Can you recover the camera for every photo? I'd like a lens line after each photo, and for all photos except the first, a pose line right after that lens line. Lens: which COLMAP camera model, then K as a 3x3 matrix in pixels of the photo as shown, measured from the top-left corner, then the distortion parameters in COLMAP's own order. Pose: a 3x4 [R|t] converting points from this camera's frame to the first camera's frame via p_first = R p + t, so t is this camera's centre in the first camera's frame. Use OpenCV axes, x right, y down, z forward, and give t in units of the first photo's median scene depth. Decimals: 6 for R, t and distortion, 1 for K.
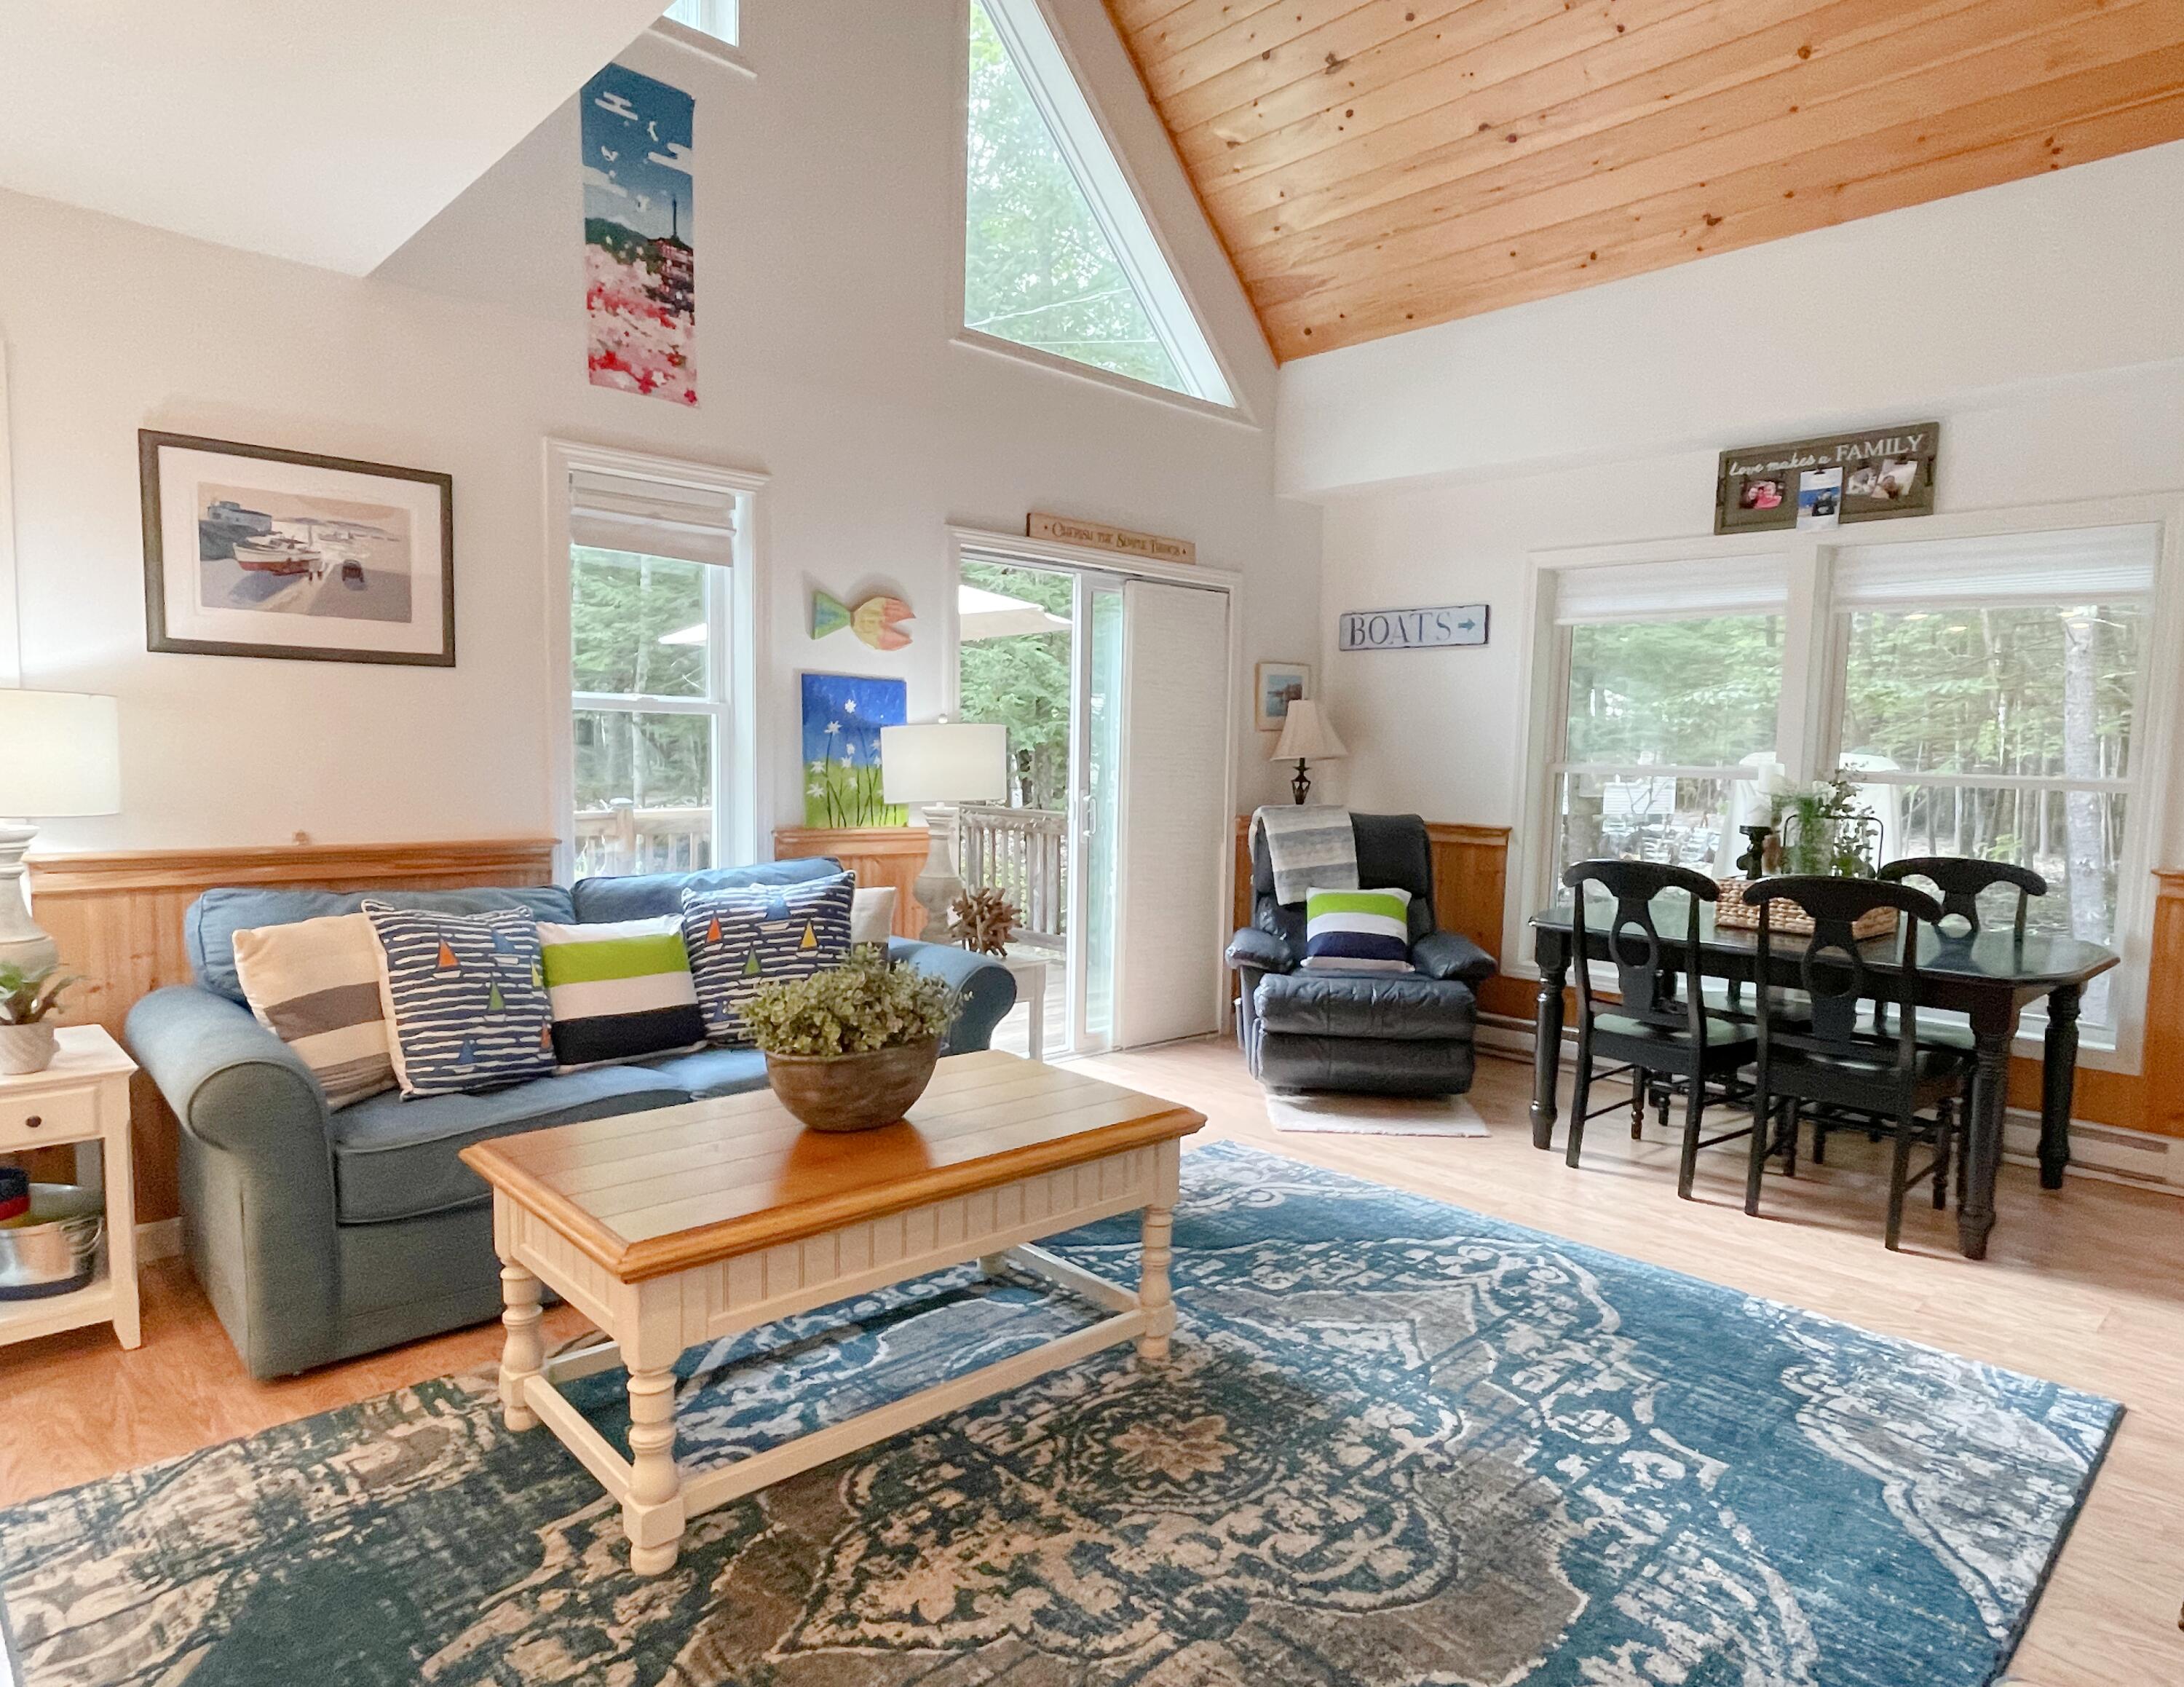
lens RADIAL K [[1279.6, 0, 1107.3], [0, 1279.6, 851.4], [0, 0, 1]] dist [0.000778, -0.003793]
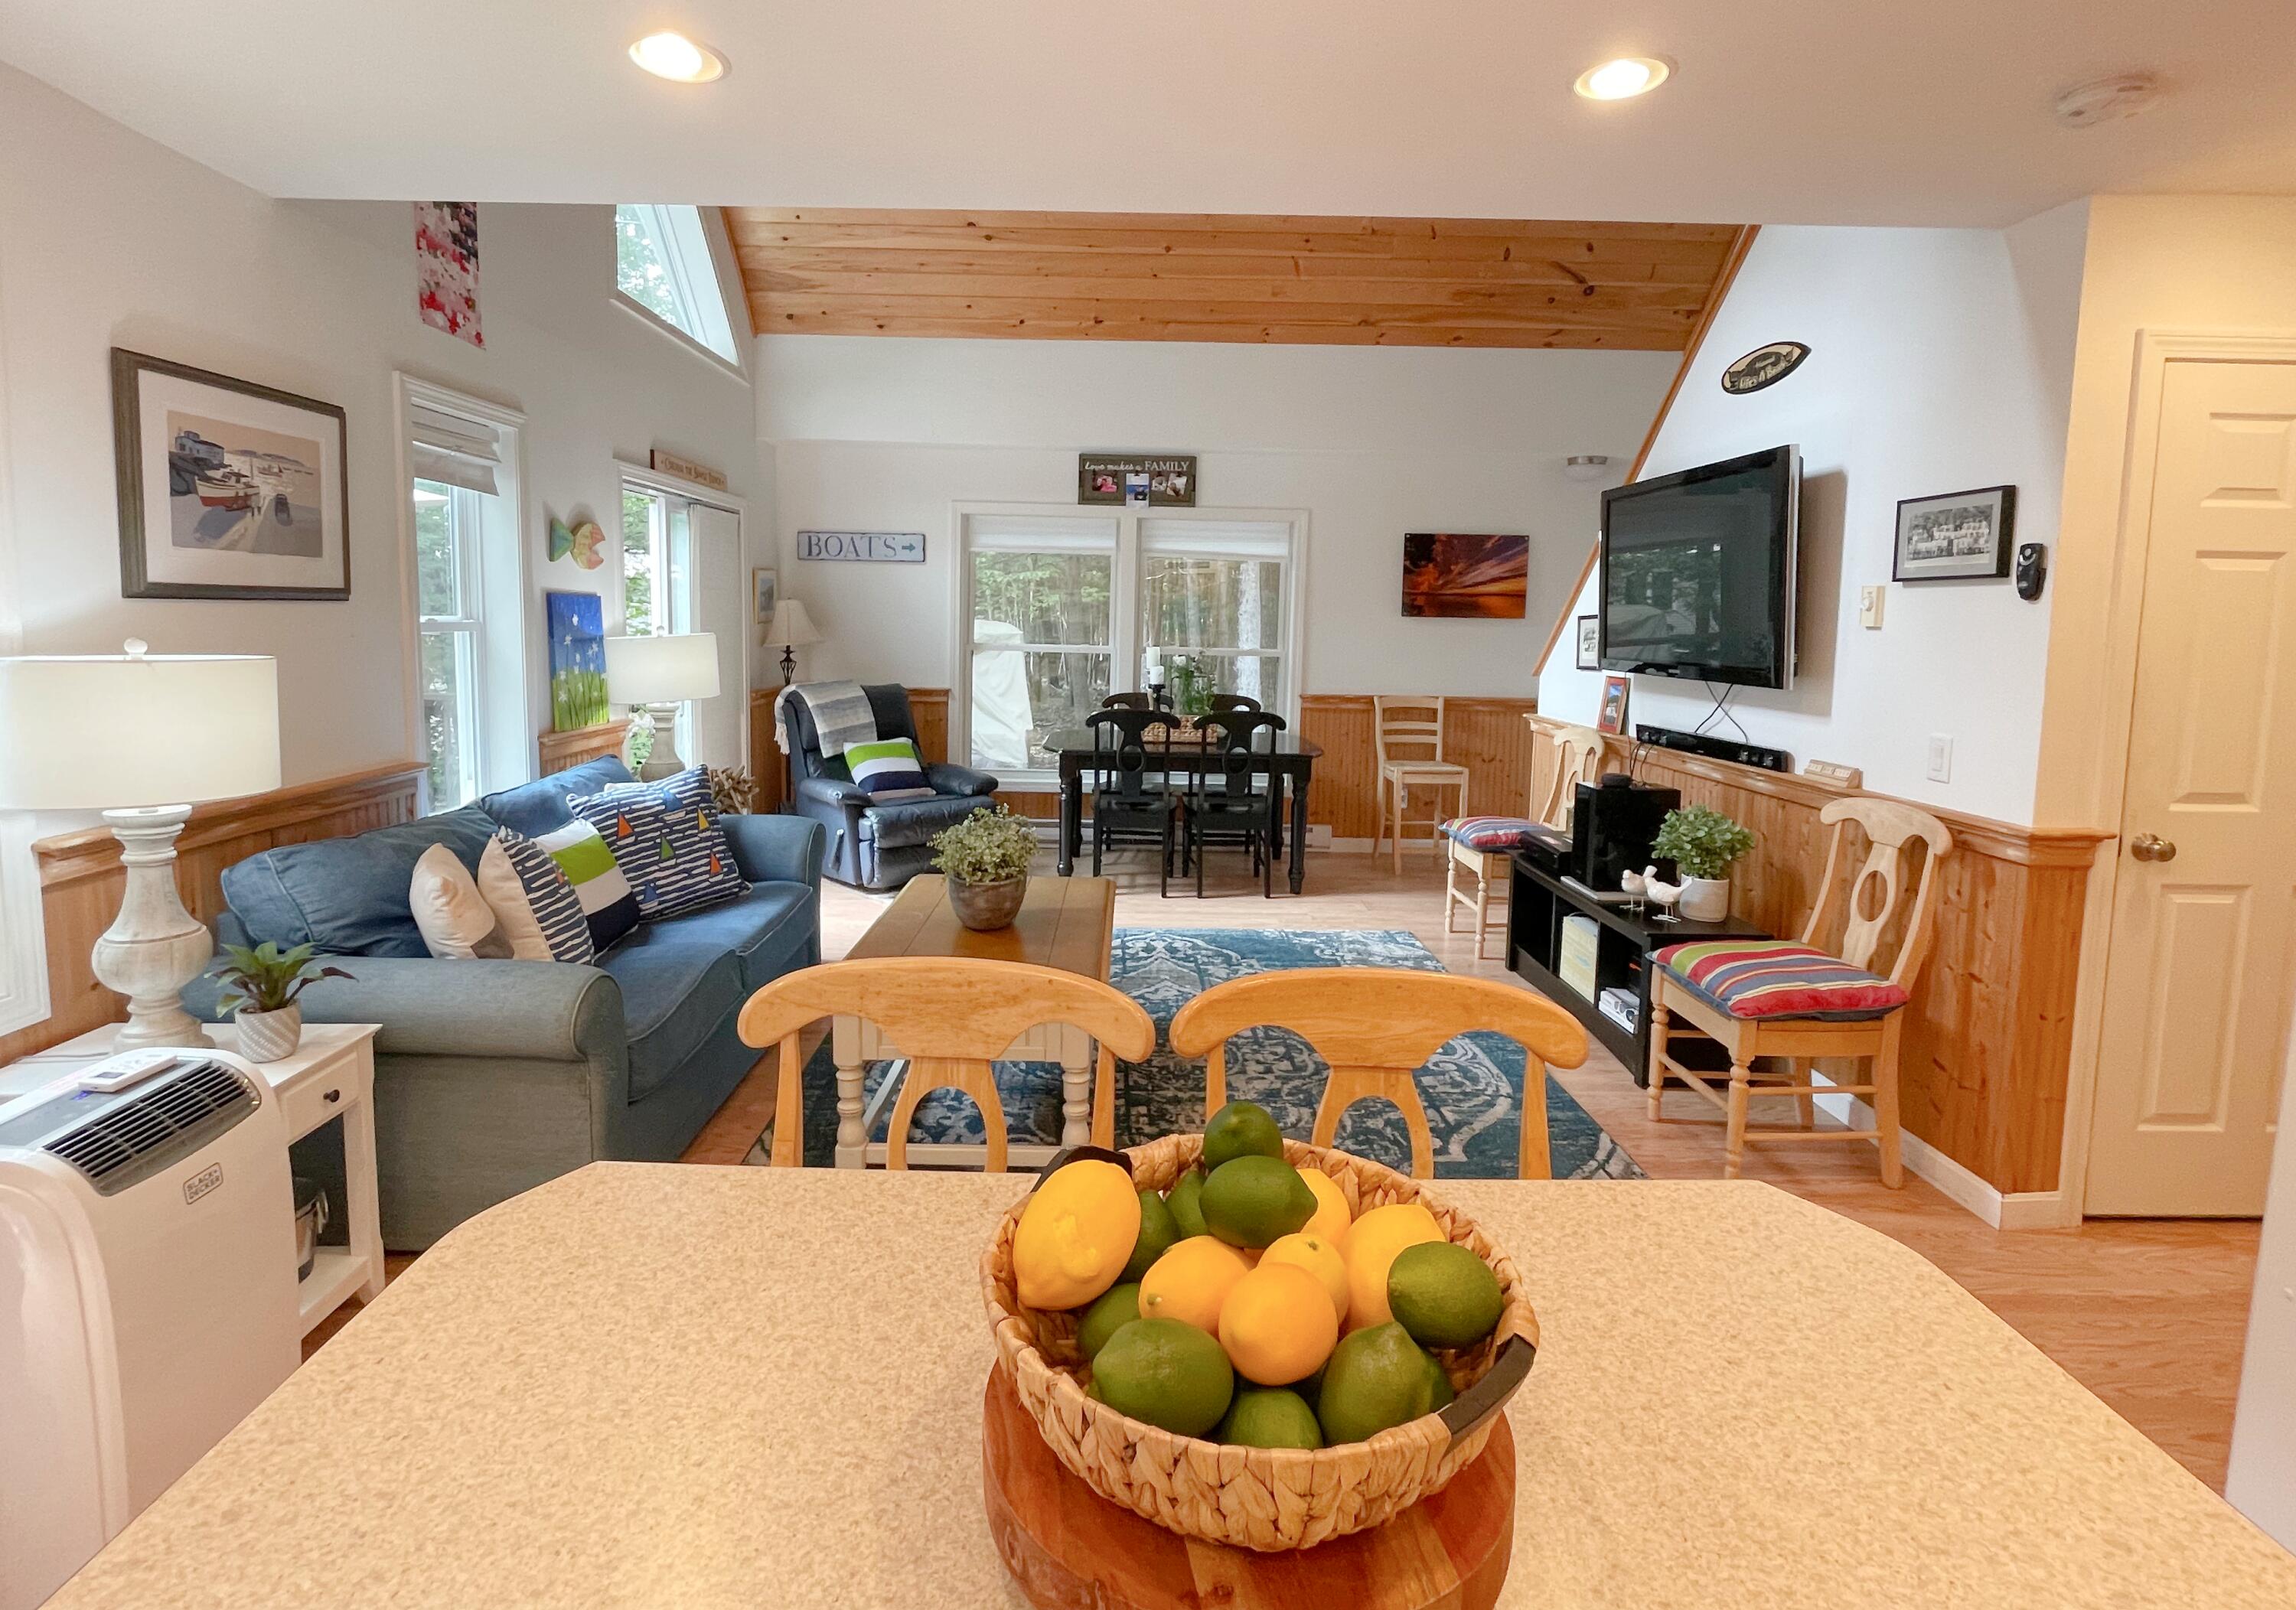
lens RADIAL K [[1118.8, 0, 1084.7], [0, 1118.8, 713.8], [0, 0, 1]] dist [-0.006291, -0.000428]
pose [[0.704936, -0.074332, 0.705365, -0.659646], [0.056914, 0.997215, 0.048208, -0.059722], [-0.706984, 0.006162, 0.707203, -0.014355]]
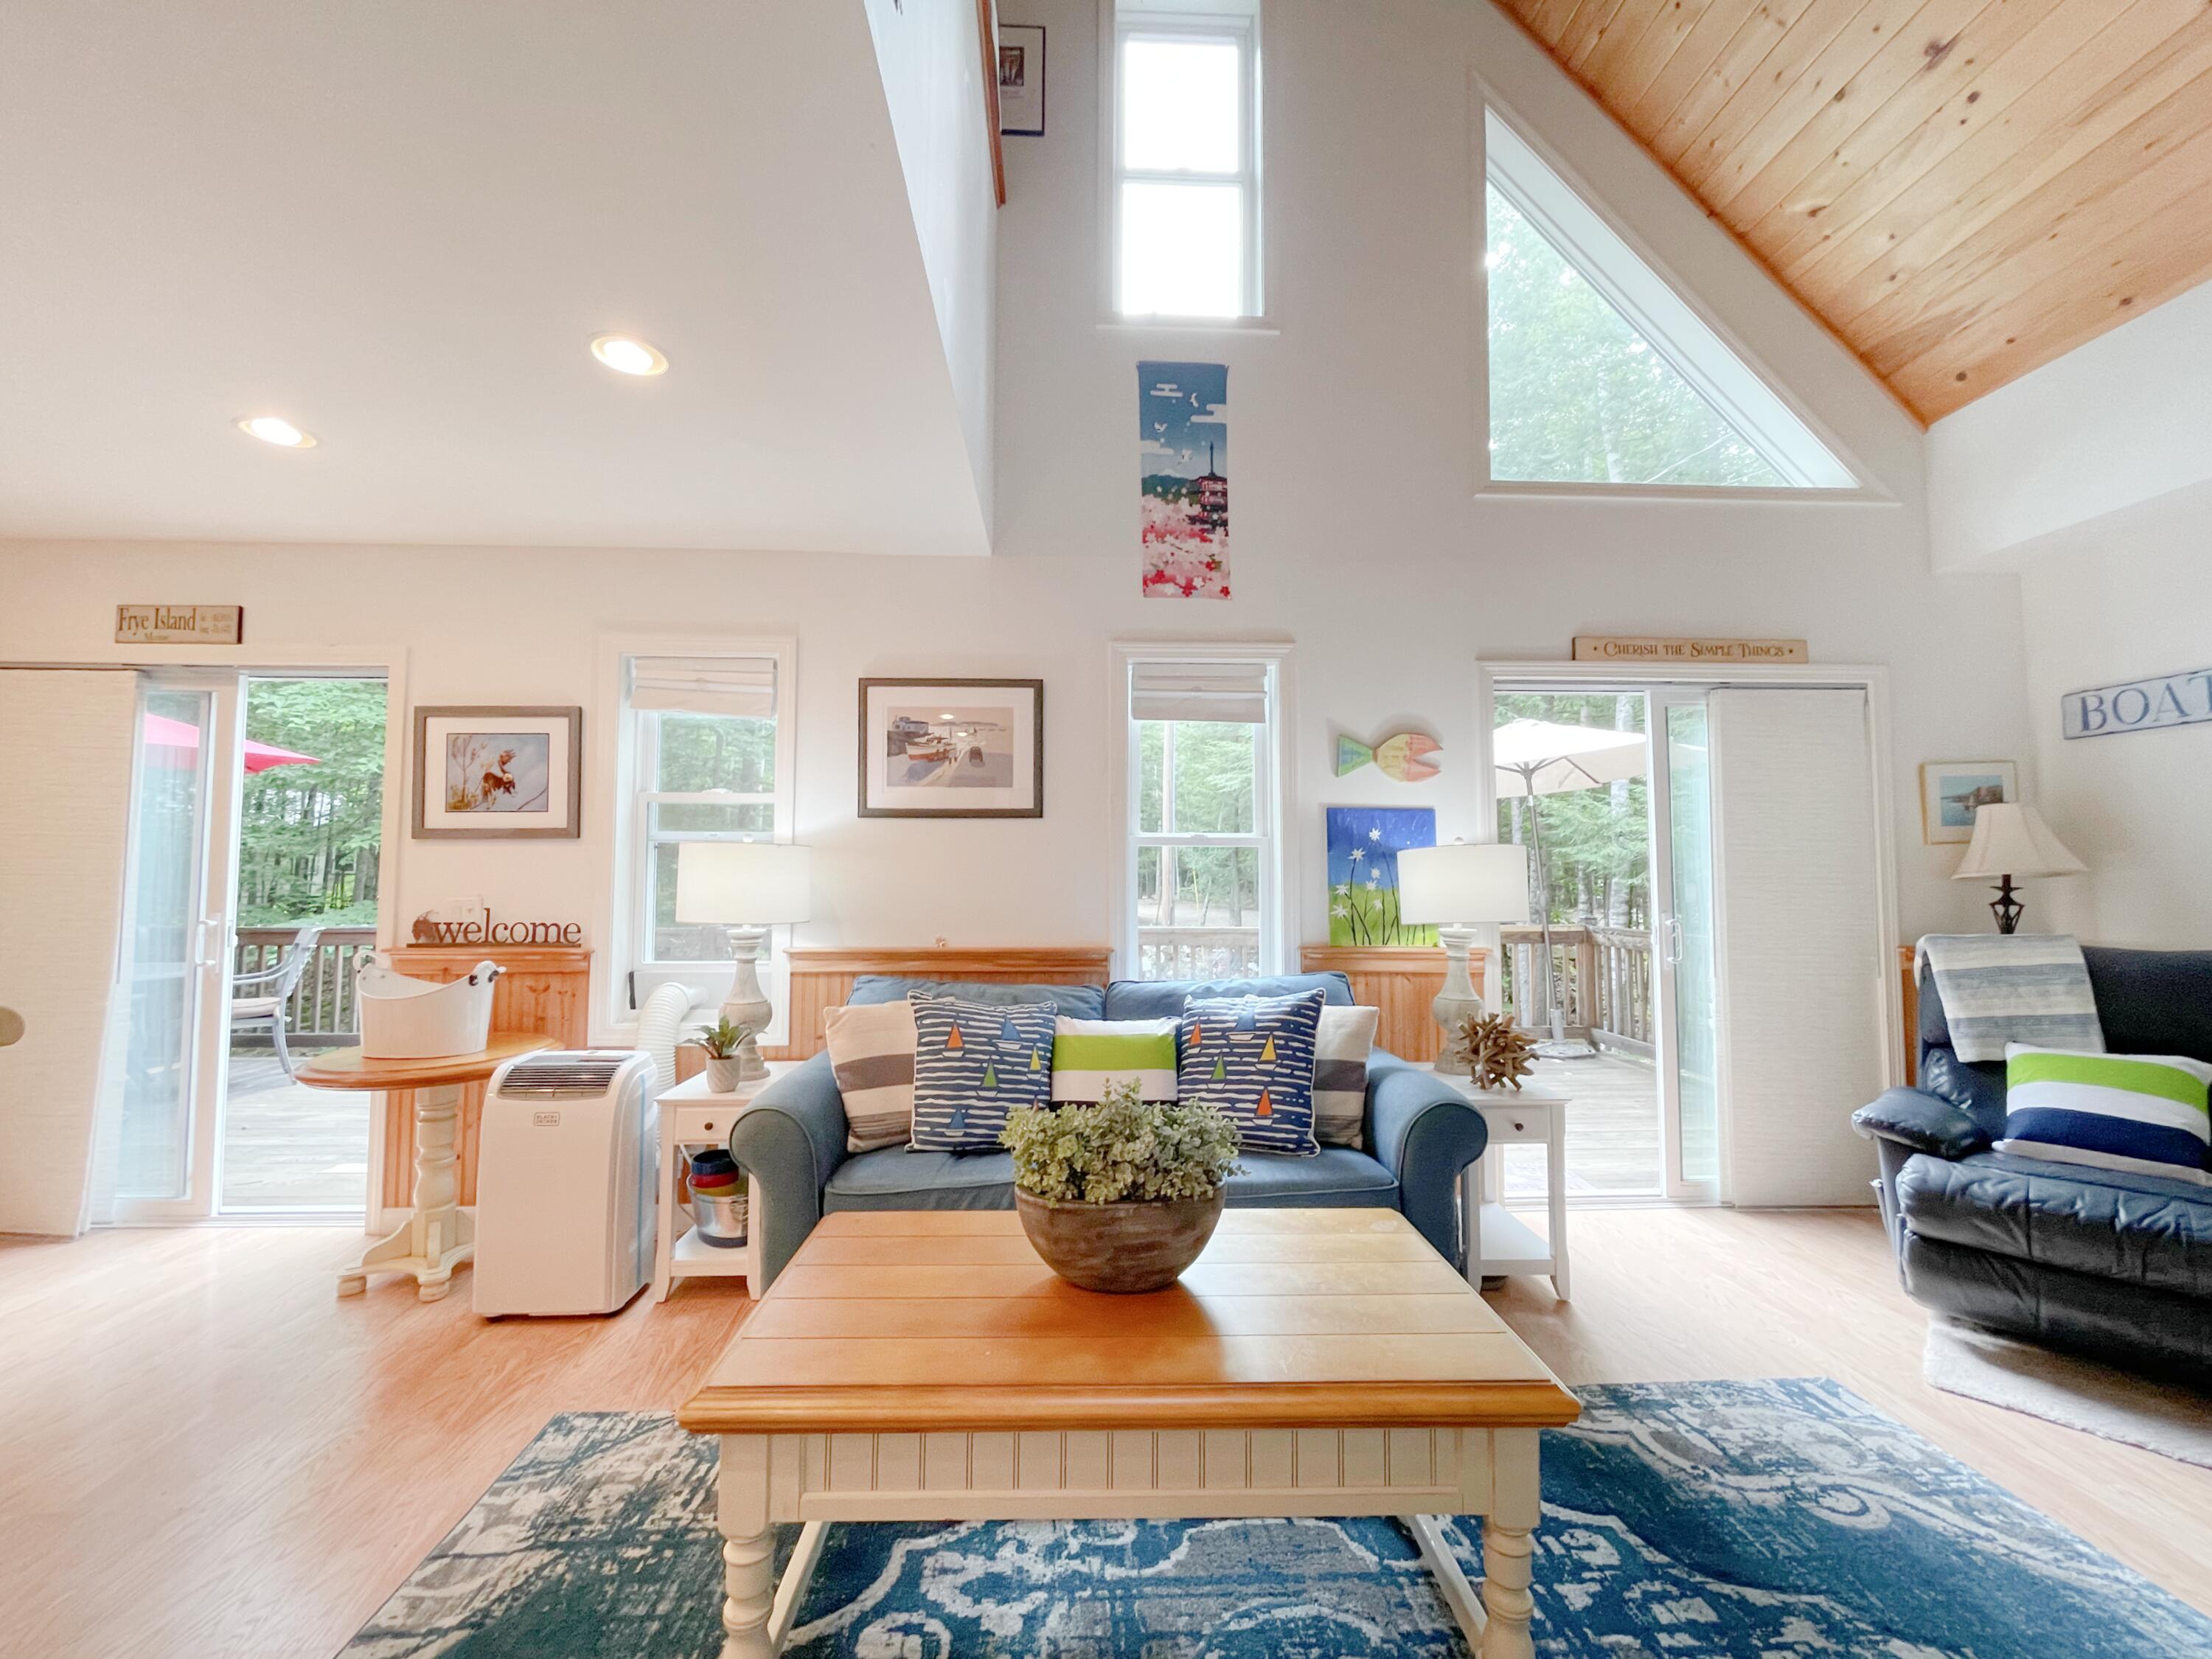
lens RADIAL K [[894.7, 0, 1102.3], [0, 894.7, 829.4], [0, 0, 1]] dist [-0.001908, -0.000355]
pose [[0.752252, -0.054390, -0.656626, 0.143435], [-0.038170, 0.991316, -0.125842, -0.013799], [0.657769, 0.119729, 0.743643, 0.309870]]
